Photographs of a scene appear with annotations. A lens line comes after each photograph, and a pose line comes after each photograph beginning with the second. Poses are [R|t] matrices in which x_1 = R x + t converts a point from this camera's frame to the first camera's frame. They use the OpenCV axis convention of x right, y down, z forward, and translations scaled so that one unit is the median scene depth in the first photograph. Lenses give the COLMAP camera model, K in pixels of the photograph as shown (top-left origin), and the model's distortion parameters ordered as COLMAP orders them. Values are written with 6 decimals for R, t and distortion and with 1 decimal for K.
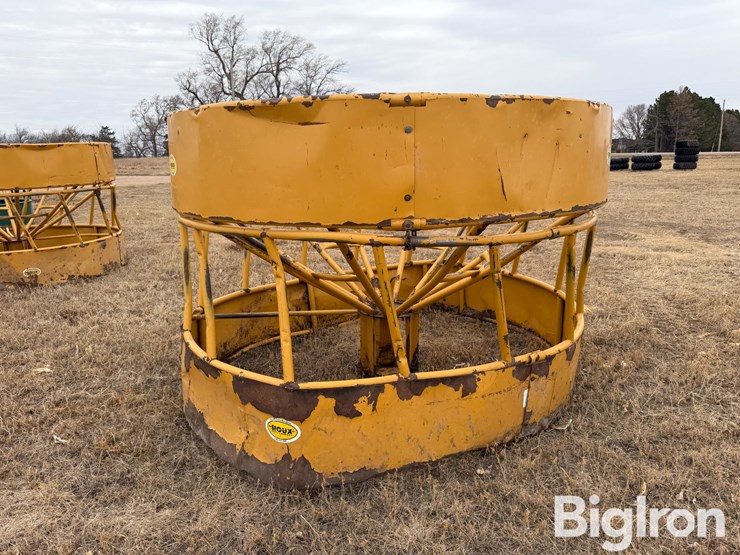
lens RADIAL K [[517.6, 0, 377.6], [0, 517.6, 271.4], [0, 0, 1]] dist [0.049882, -0.057608]
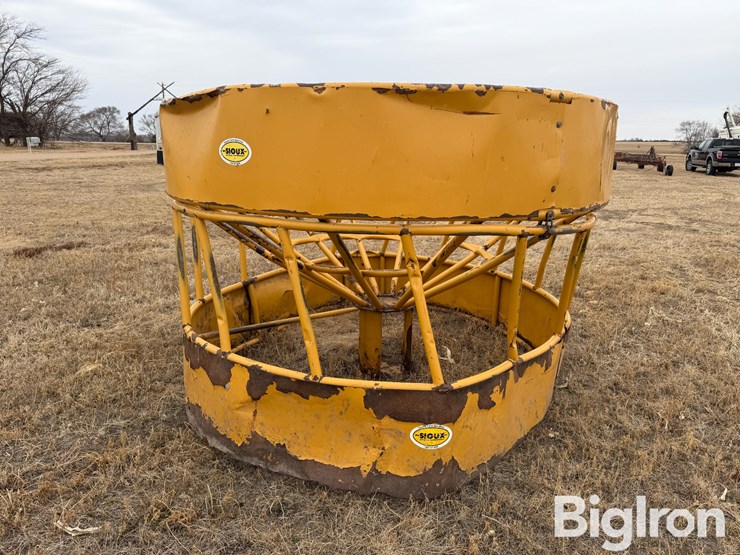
lens RADIAL K [[517.6, 0, 373.7], [0, 517.6, 272.4], [0, 0, 1]] dist [0.049882, -0.057608]
pose [[0.879633, -0.080917, 0.468720, -0.648550], [0.071506, 0.996721, 0.037876, -0.033533], [-0.470248, 0.000199, 0.882534, 0.198750]]
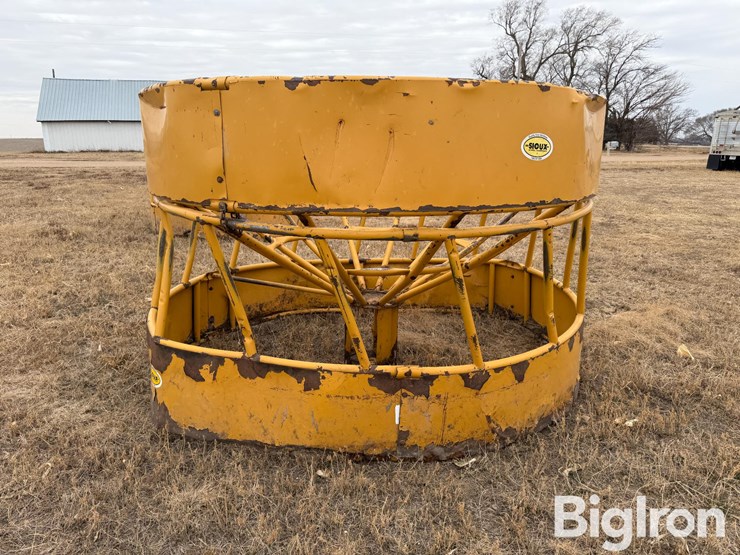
lens RADIAL K [[517.6, 0, 385.6], [0, 517.6, 271.8], [0, 0, 1]] dist [0.049882, -0.057608]
pose [[0.866629, 0.147922, -0.476522, 0.720845], [-0.134032, 0.988957, 0.063235, -0.060503], [0.480613, 0.009068, 0.876886, 0.215899]]
